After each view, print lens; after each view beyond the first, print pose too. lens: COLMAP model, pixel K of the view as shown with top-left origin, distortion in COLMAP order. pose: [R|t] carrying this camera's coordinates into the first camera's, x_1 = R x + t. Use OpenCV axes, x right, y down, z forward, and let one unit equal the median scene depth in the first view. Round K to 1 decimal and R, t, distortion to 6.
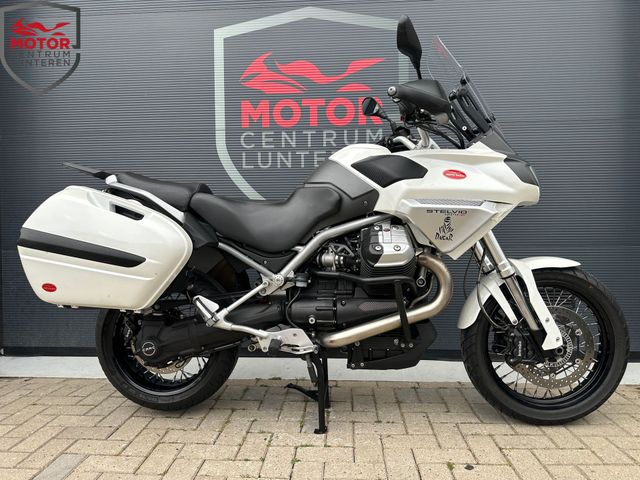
lens RADIAL K [[455.8, 0, 318.2], [0, 455.8, 243.2], [0, 0, 1]] dist [0.031186, -0.045261]
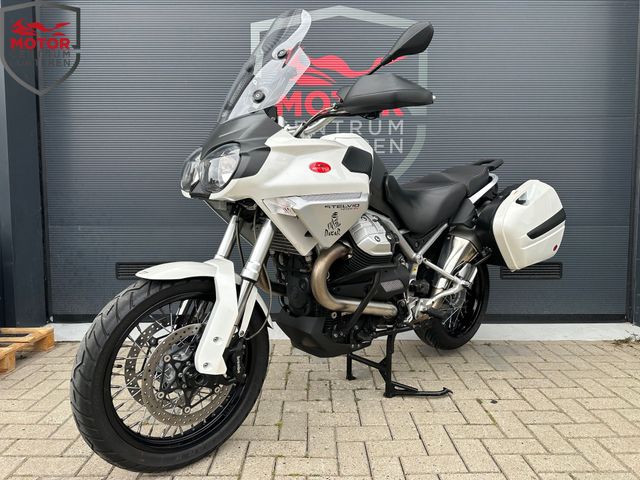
lens RADIAL K [[455.8, 0, 321.1], [0, 455.8, 240.9], [0, 0, 1]] dist [0.031186, -0.045261]
pose [[0.997318, 0.004298, 0.073063, -0.217346], [-0.008727, 0.998135, 0.060412, -0.030838], [-0.072667, -0.060888, 0.995496, -0.190140]]
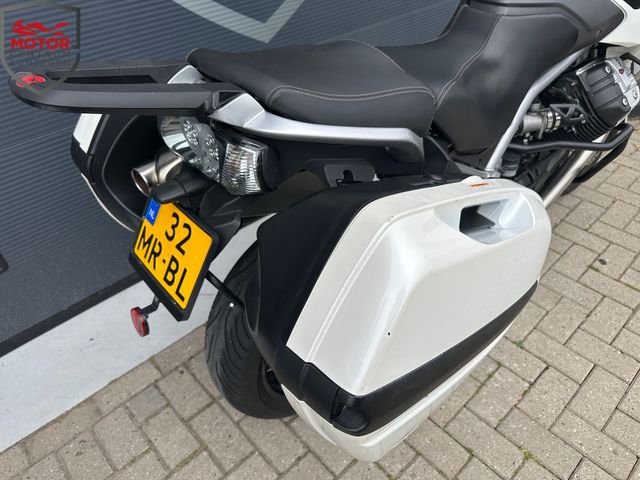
lens RADIAL K [[455.8, 0, 318.7], [0, 455.8, 241.5], [0, 0, 1]] dist [0.031186, -0.045261]
pose [[0.689613, -0.484083, 0.538607, -0.680527], [0.059299, 0.778999, 0.624215, -0.288954], [-0.721746, -0.398528, 0.565913, 0.760588]]
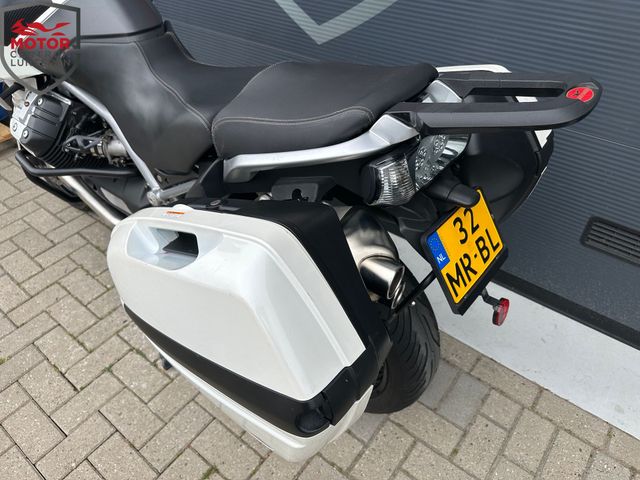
lens RADIAL K [[455.8, 0, 318.6], [0, 455.8, 233.8], [0, 0, 1]] dist [0.031186, -0.045261]
pose [[0.827613, 0.361600, -0.429305, 0.565839], [-0.013322, 0.777280, 0.629013, -0.325969], [0.561142, -0.514860, 0.648104, 0.692959]]
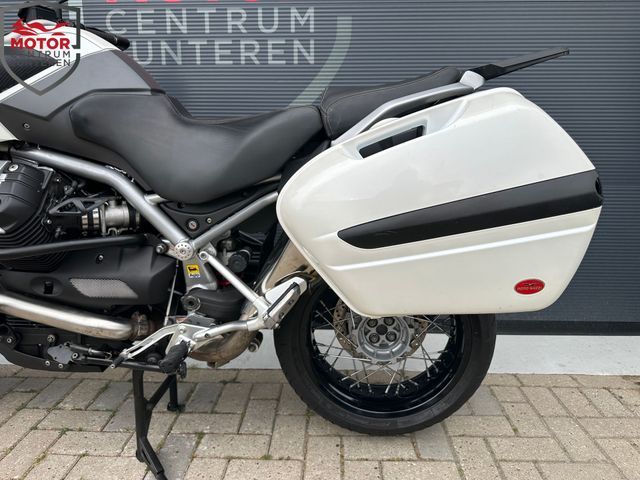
lens RADIAL K [[455.8, 0, 325.4], [0, 455.8, 237.5], [0, 0, 1]] dist [0.031186, -0.045261]
pose [[0.999230, 0.001622, 0.039210, 0.203235], [-0.008550, 0.984143, 0.177168, -0.053036], [-0.038301, -0.177367, 0.983399, 0.415055]]
